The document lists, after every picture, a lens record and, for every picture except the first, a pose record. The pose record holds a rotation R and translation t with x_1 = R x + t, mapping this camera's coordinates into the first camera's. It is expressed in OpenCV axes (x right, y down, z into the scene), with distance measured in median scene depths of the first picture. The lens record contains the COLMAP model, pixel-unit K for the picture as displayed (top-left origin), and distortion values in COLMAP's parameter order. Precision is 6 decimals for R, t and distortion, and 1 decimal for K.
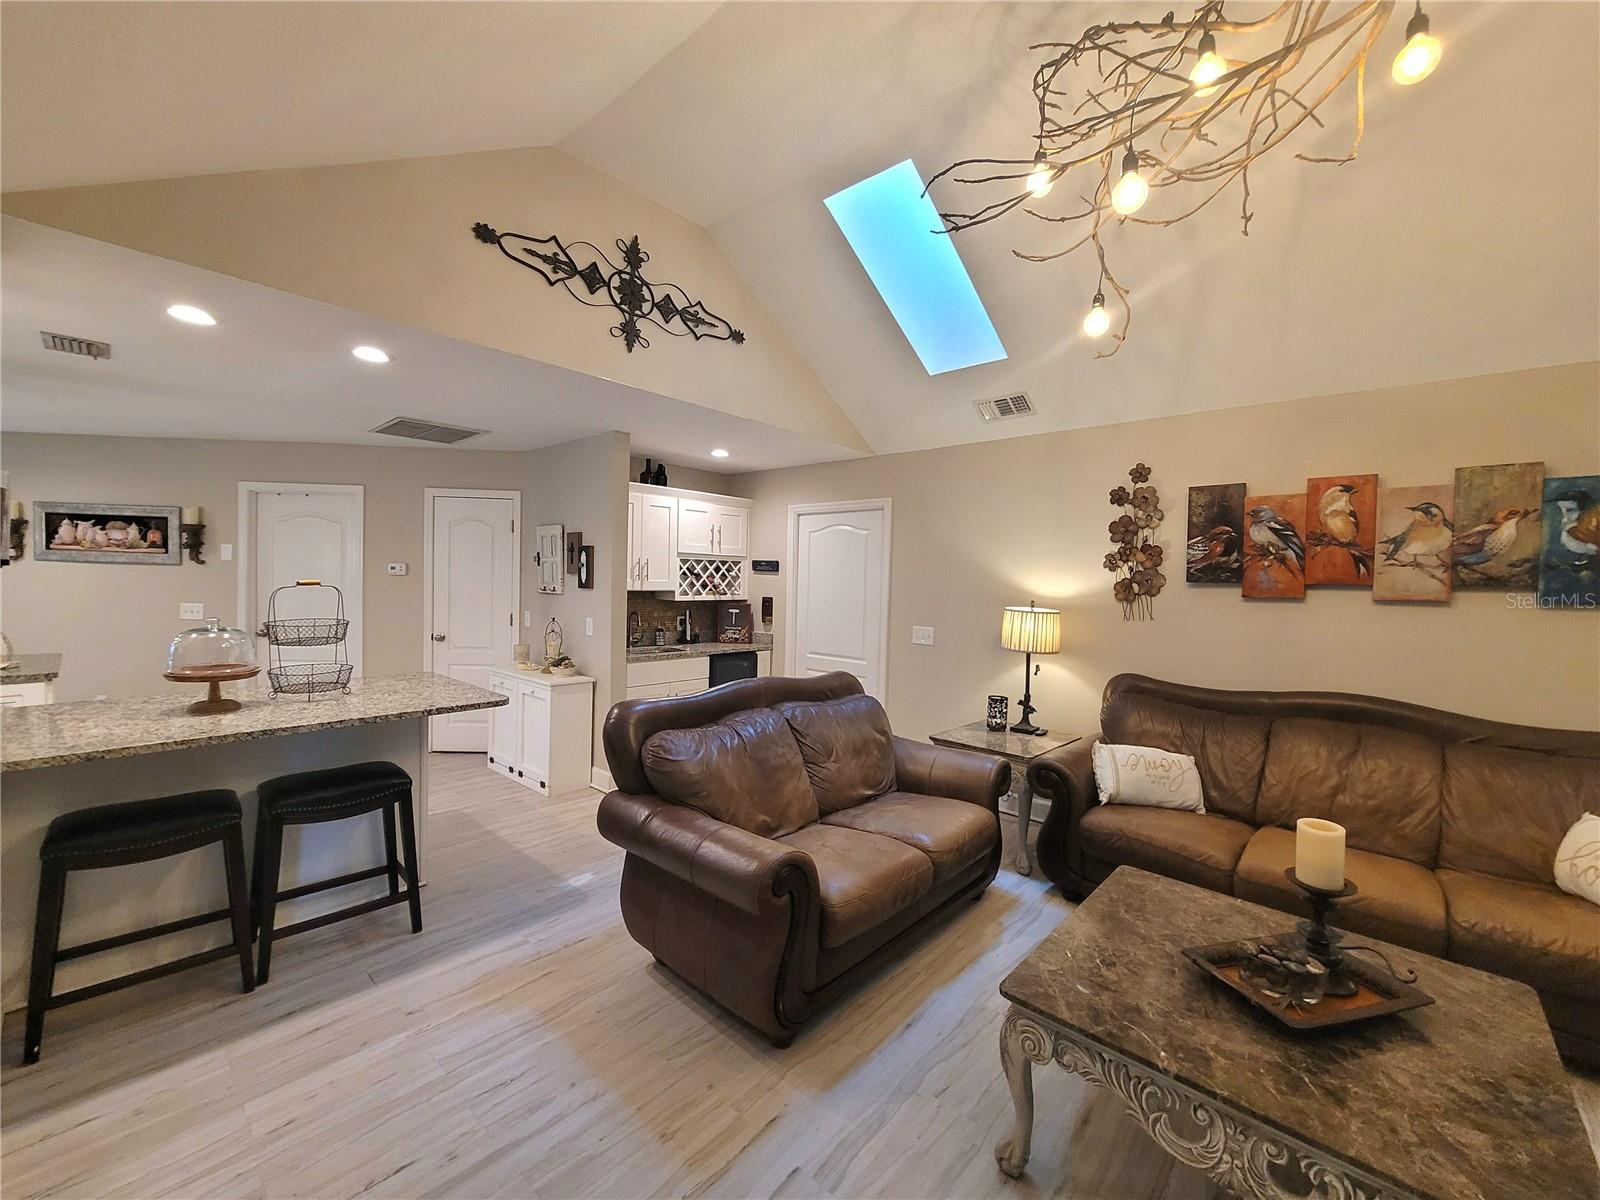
lens RADIAL K [[652.5, 0, 804.1], [0, 652.5, 599.1], [0, 0, 1]] dist [0.002732, -0.000287]
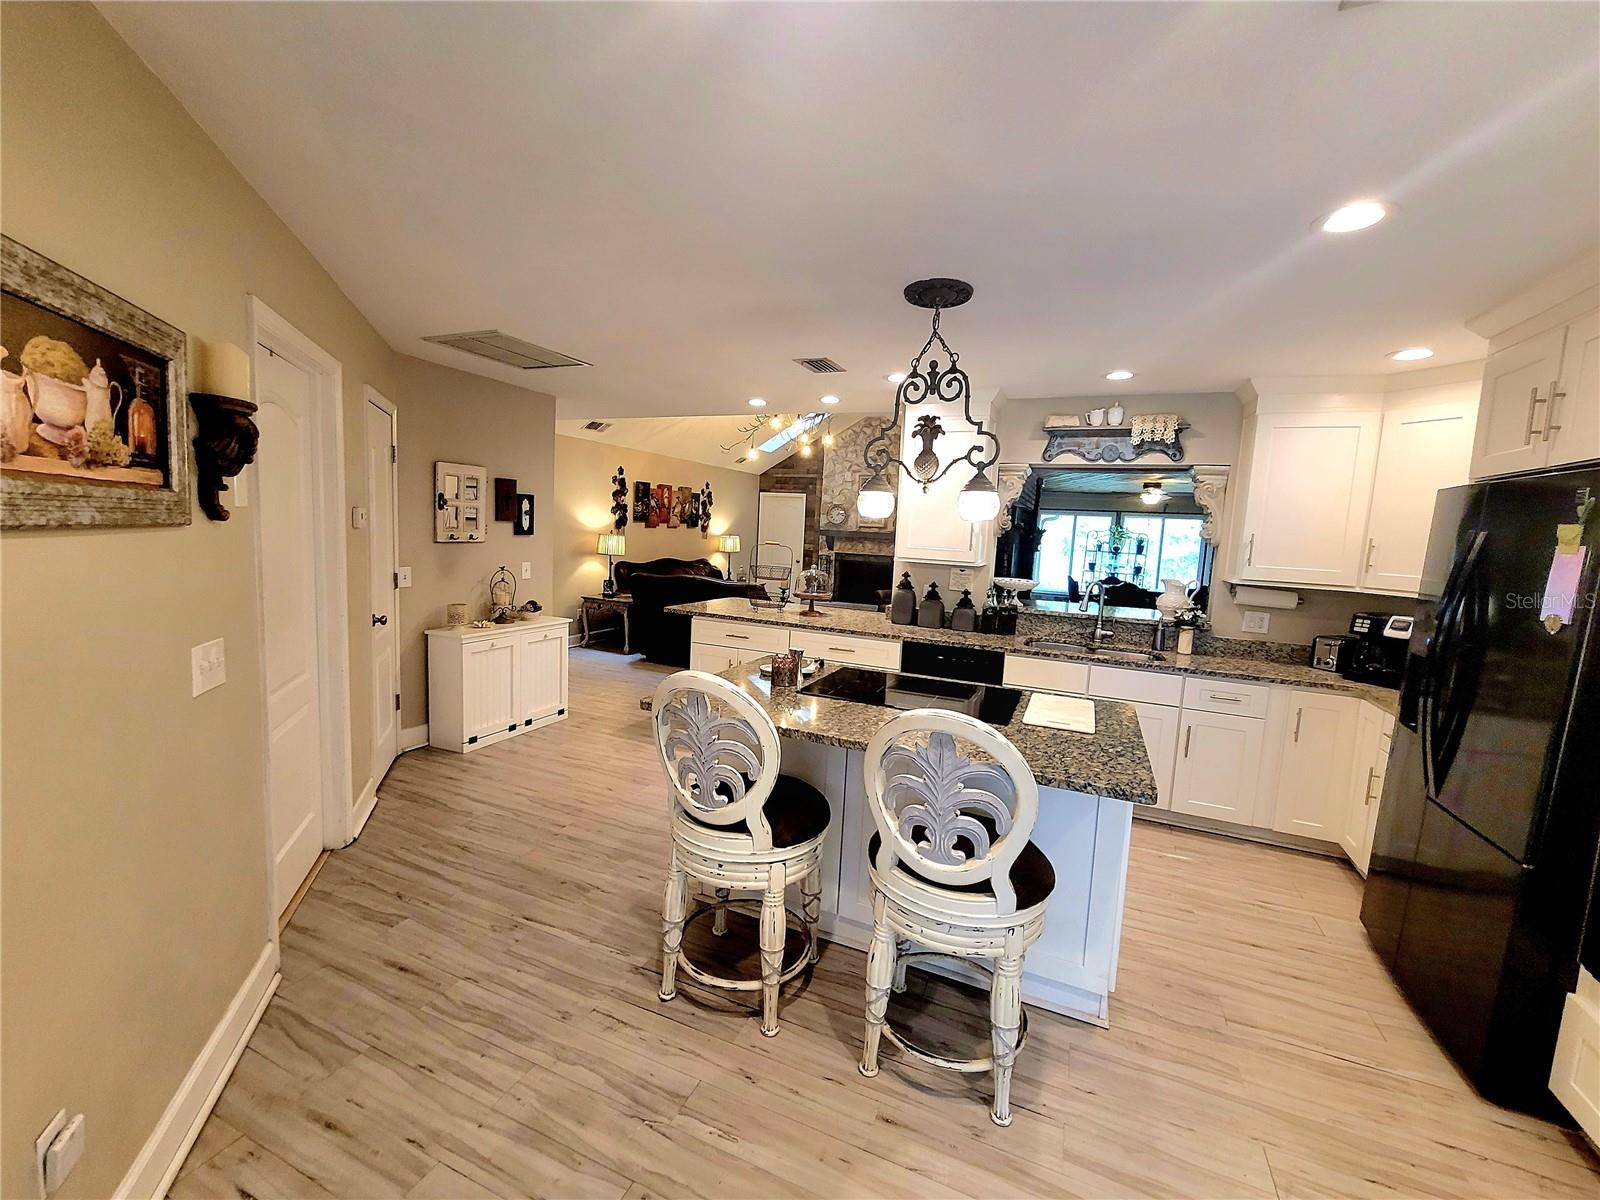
lens RADIAL K [[652.5, 0, 804.1], [0, 652.5, 599.1], [0, 0, 1]] dist [0.002732, -0.000287]
pose [[-0.315354, -0.144680, 0.937880, -2.025028], [-0.029910, 0.989334, 0.142561, -0.106071], [-0.948503, 0.016905, -0.316317, 1.239606]]
